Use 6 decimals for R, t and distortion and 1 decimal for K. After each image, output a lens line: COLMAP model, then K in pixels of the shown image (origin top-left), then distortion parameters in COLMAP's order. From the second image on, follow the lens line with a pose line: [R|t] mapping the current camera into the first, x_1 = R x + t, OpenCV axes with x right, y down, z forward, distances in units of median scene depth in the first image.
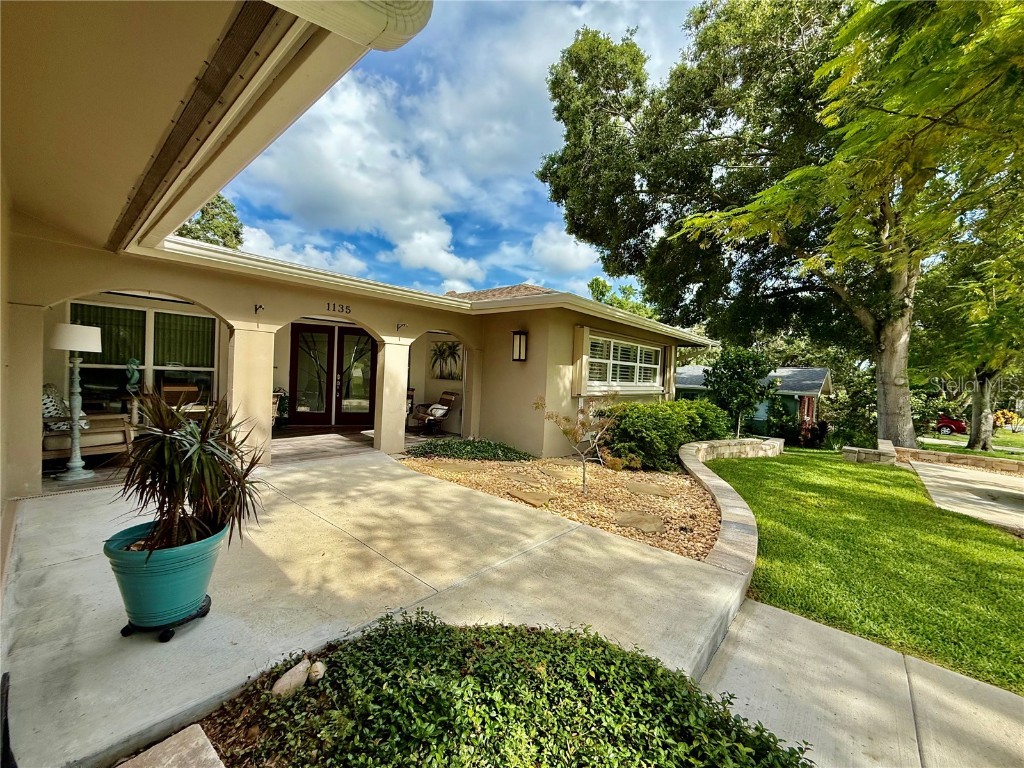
lens RADIAL K [[409.8, 0, 507.5], [0, 409.8, 383.2], [0, 0, 1]] dist [-0.001540, 0.000041]
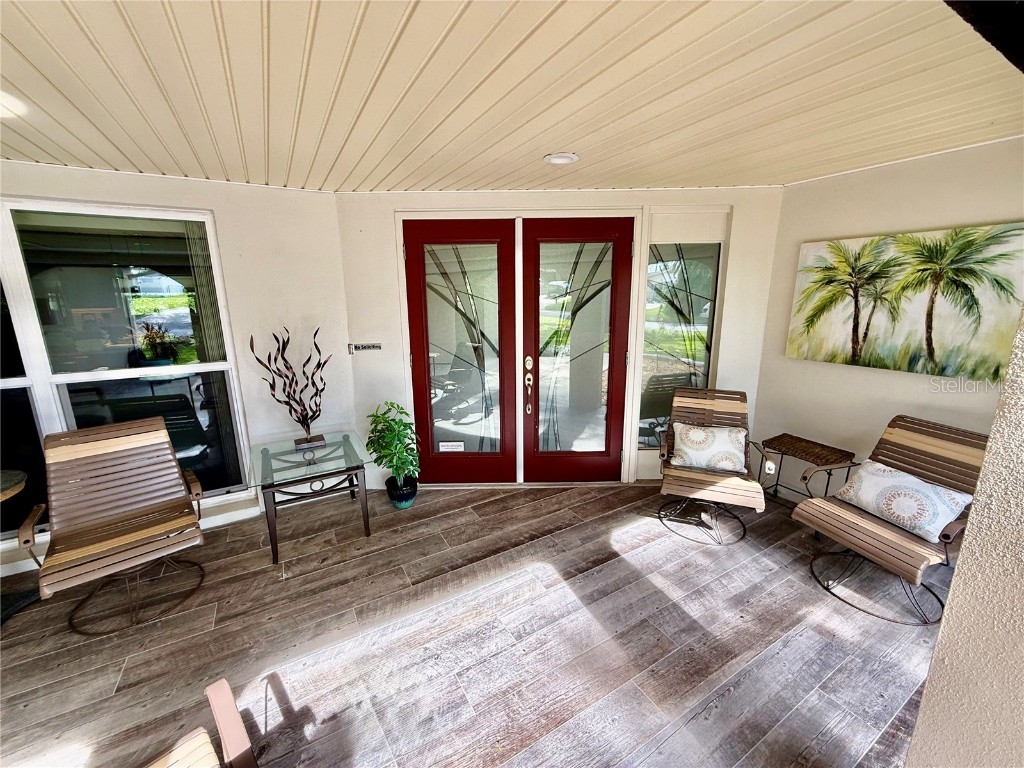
lens RADIAL K [[409.8, 0, 507.5], [0, 409.8, 383.2], [0, 0, 1]] dist [-0.001540, 0.000041]
pose [[0.946452, 0.008426, -0.322735, -0.340898], [0.049744, 0.983916, 0.171568, -0.068207], [0.318989, -0.178435, 0.930810, 0.708644]]
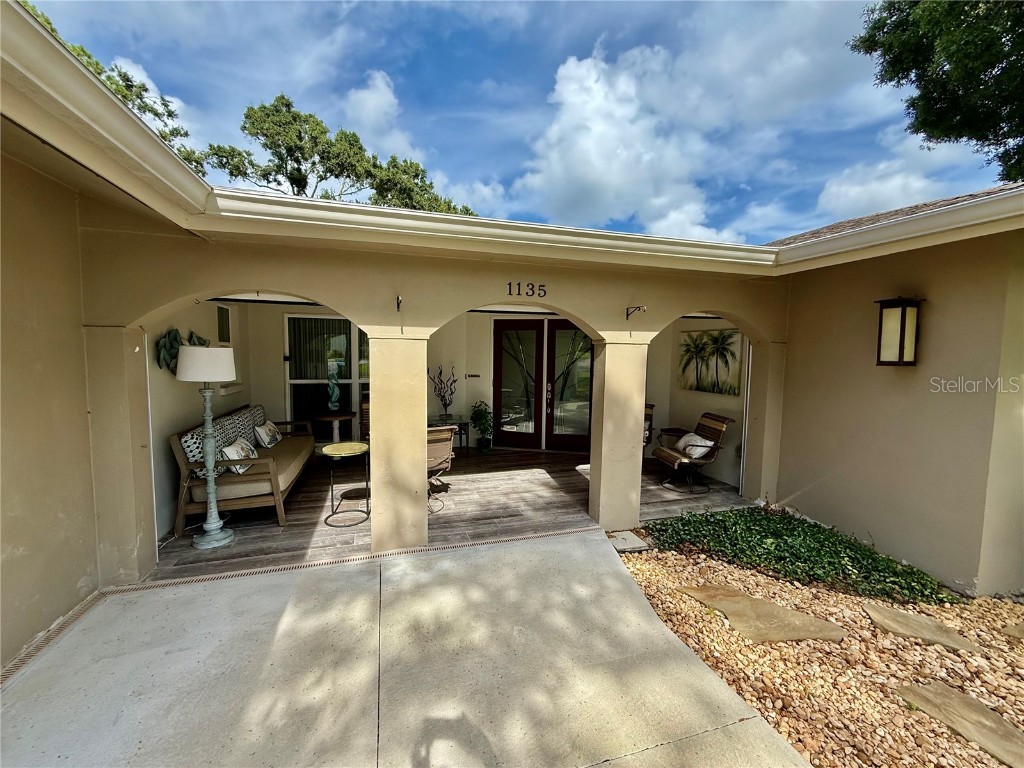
lens RADIAL K [[409.8, 0, 507.5], [0, 409.8, 383.2], [0, 0, 1]] dist [-0.001540, 0.000041]
pose [[0.851965, 0.002243, -0.523594, -0.092039], [0.013951, 0.999539, 0.026982, -0.047592], [0.523413, -0.030293, 0.851541, 0.350910]]
